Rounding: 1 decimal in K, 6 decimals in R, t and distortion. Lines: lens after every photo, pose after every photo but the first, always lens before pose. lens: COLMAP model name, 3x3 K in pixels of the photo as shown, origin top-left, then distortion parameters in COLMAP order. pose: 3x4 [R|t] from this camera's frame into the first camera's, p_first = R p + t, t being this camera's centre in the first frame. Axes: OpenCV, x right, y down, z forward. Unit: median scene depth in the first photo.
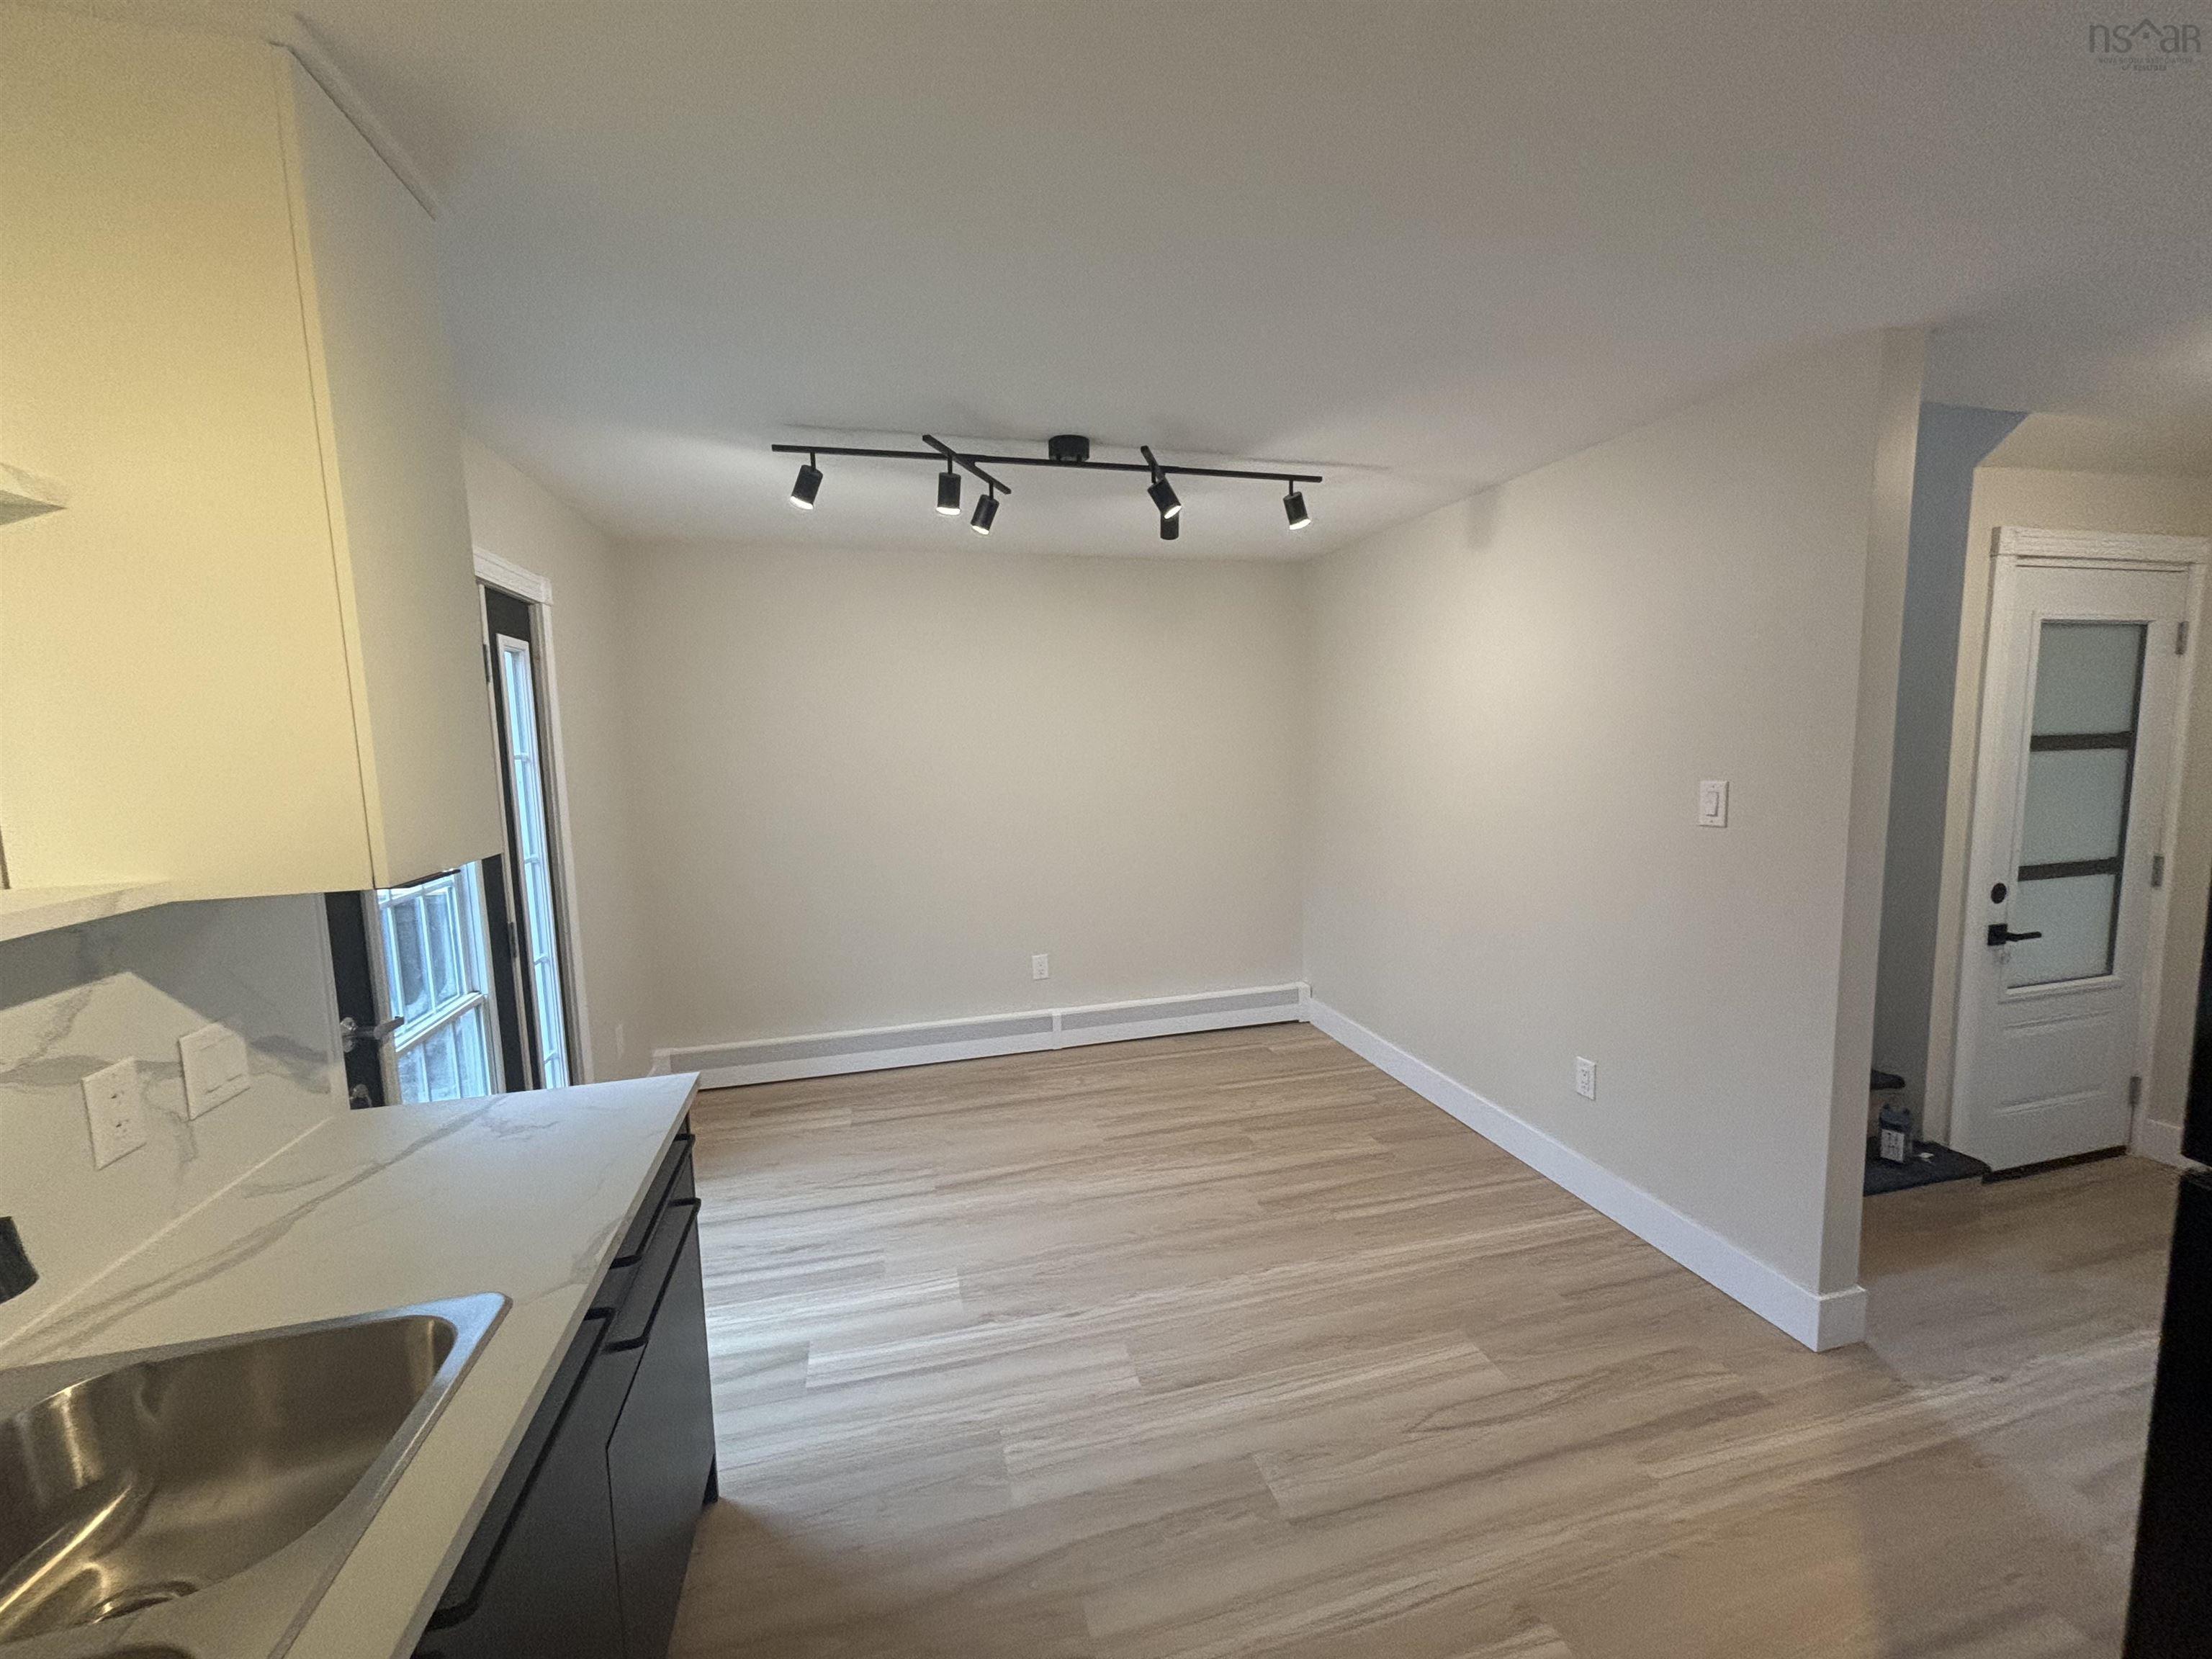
lens RADIAL K [[893.9, 0, 1105.8], [0, 893.9, 837.5], [0, 0, 1]] dist [0.011089, -0.003017]
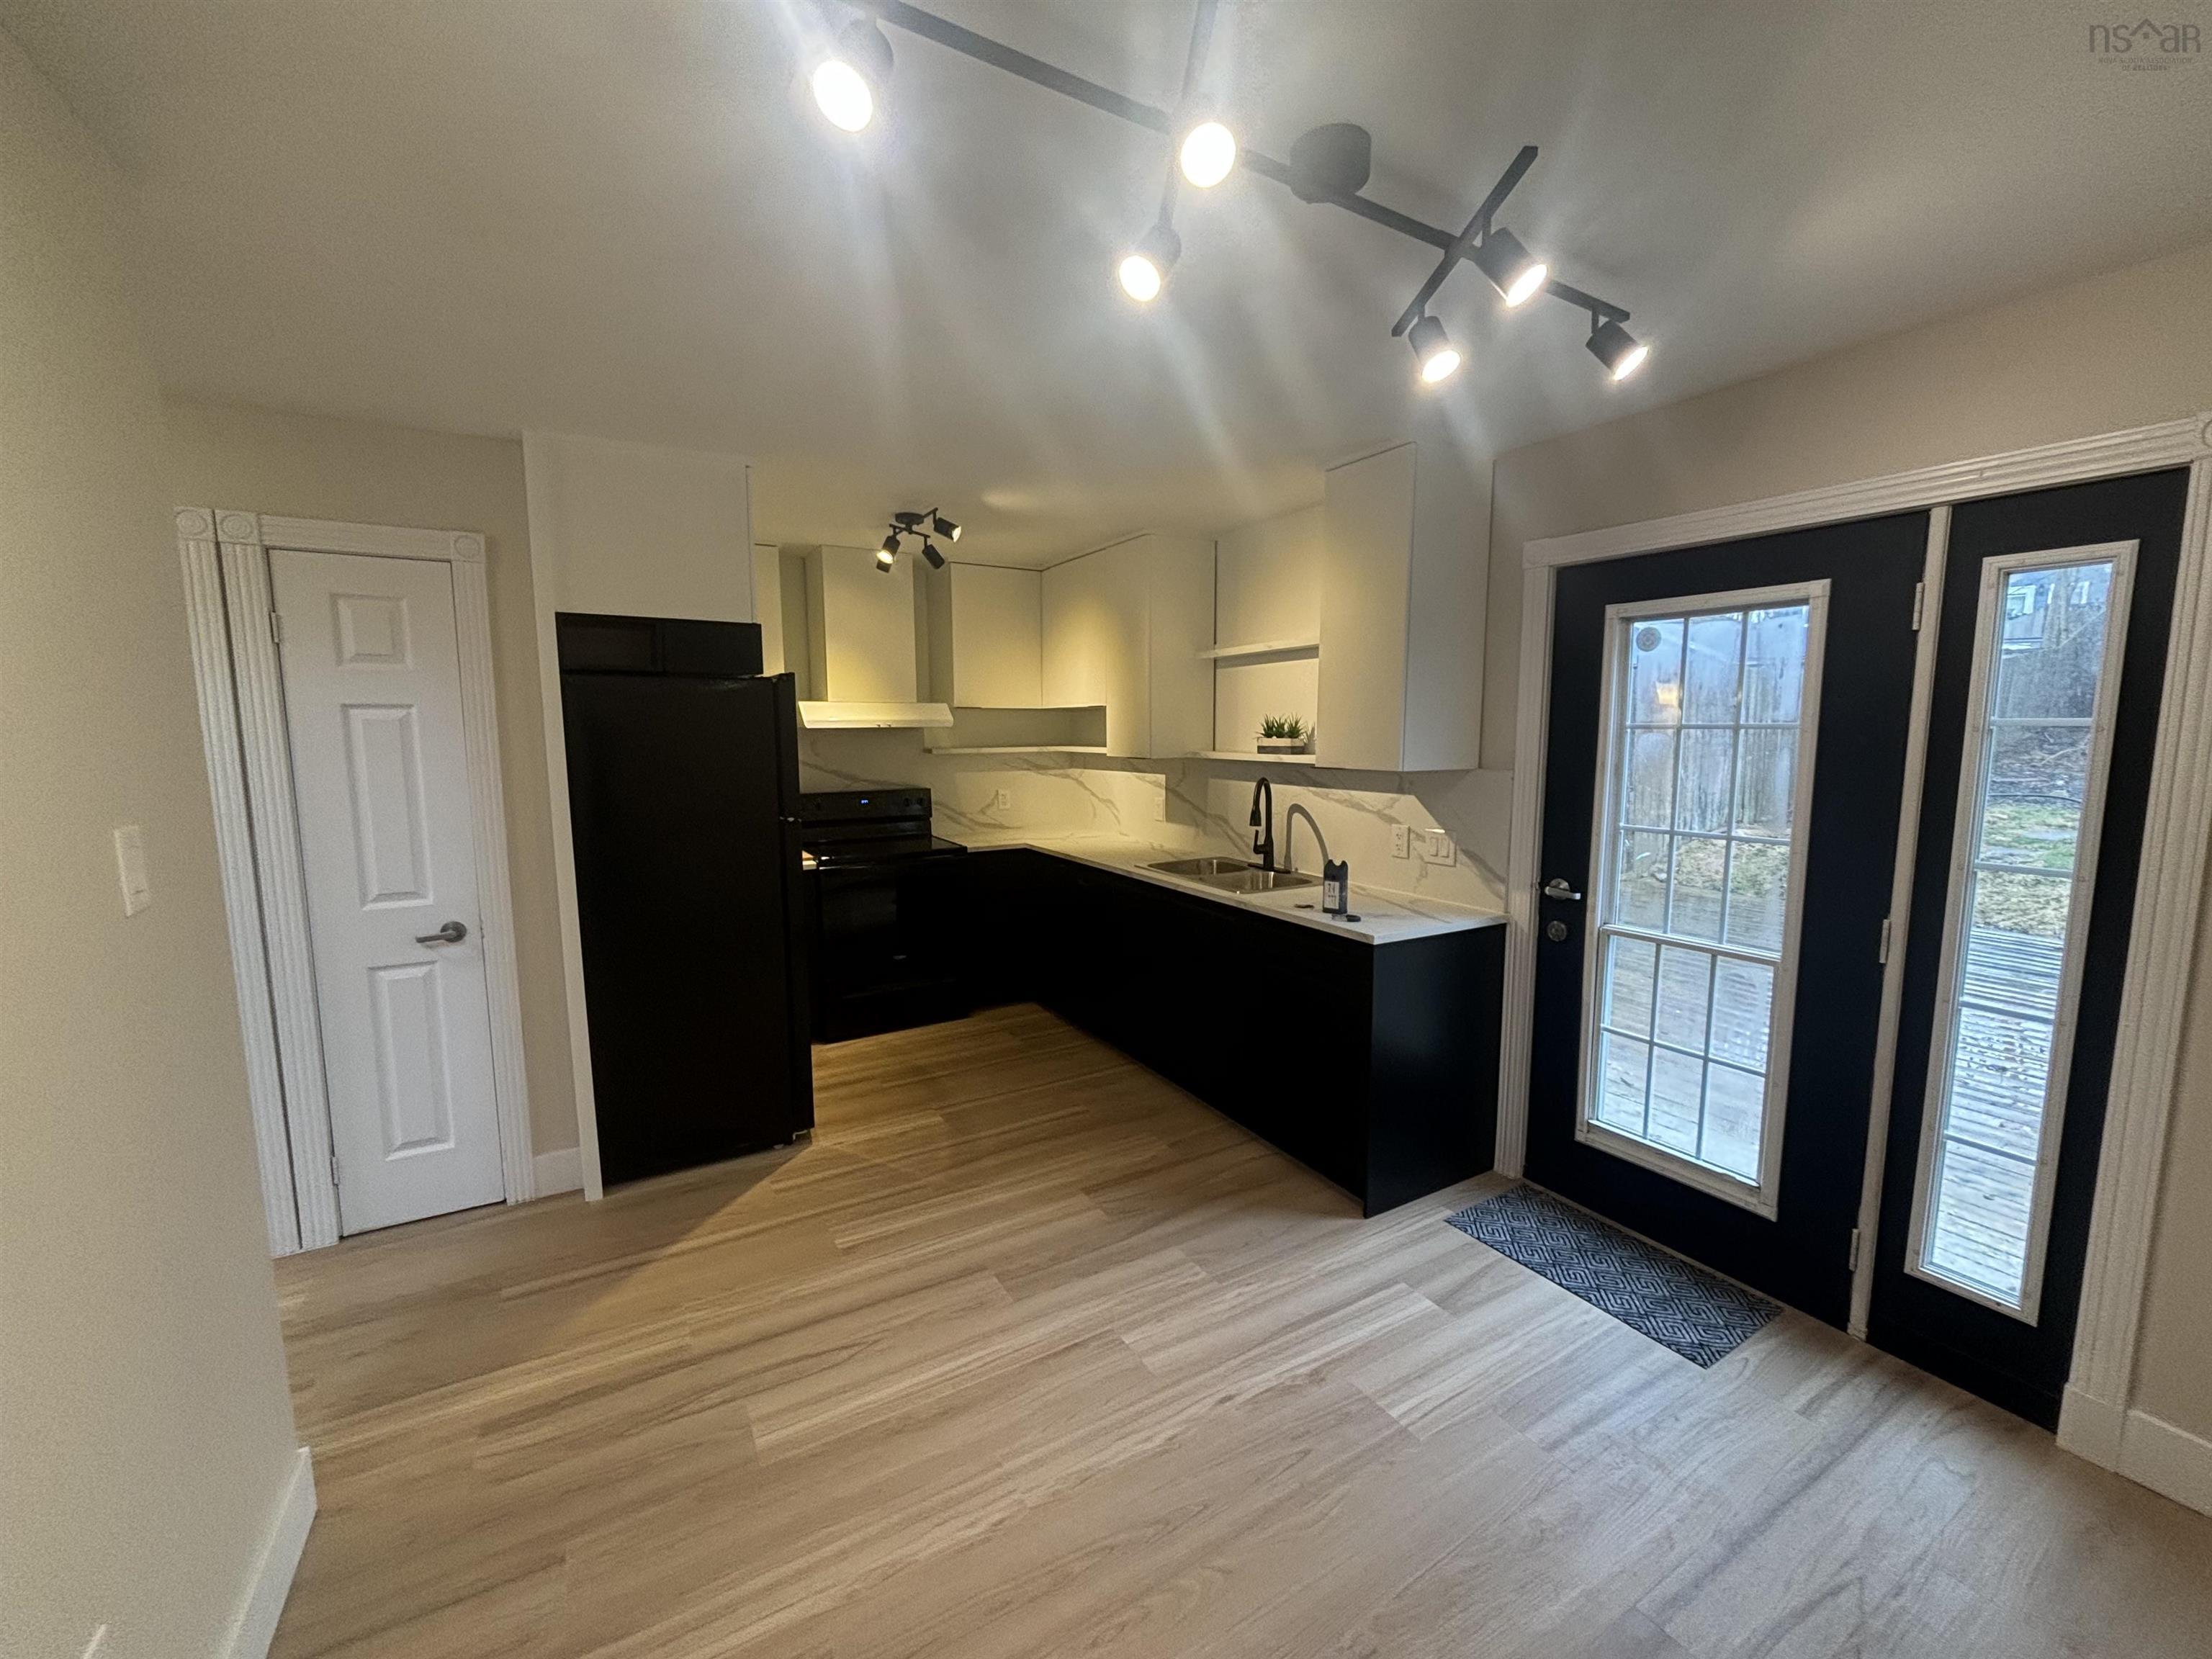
lens RADIAL K [[893.9, 0, 1107.6], [0, 893.9, 833.8], [0, 0, 1]] dist [0.011089, -0.003017]
pose [[-0.961152, 0.061544, -0.269070, 0.273616], [-0.003909, 0.971692, 0.236219, -0.191273], [0.275991, 0.228094, -0.933703, 1.686956]]
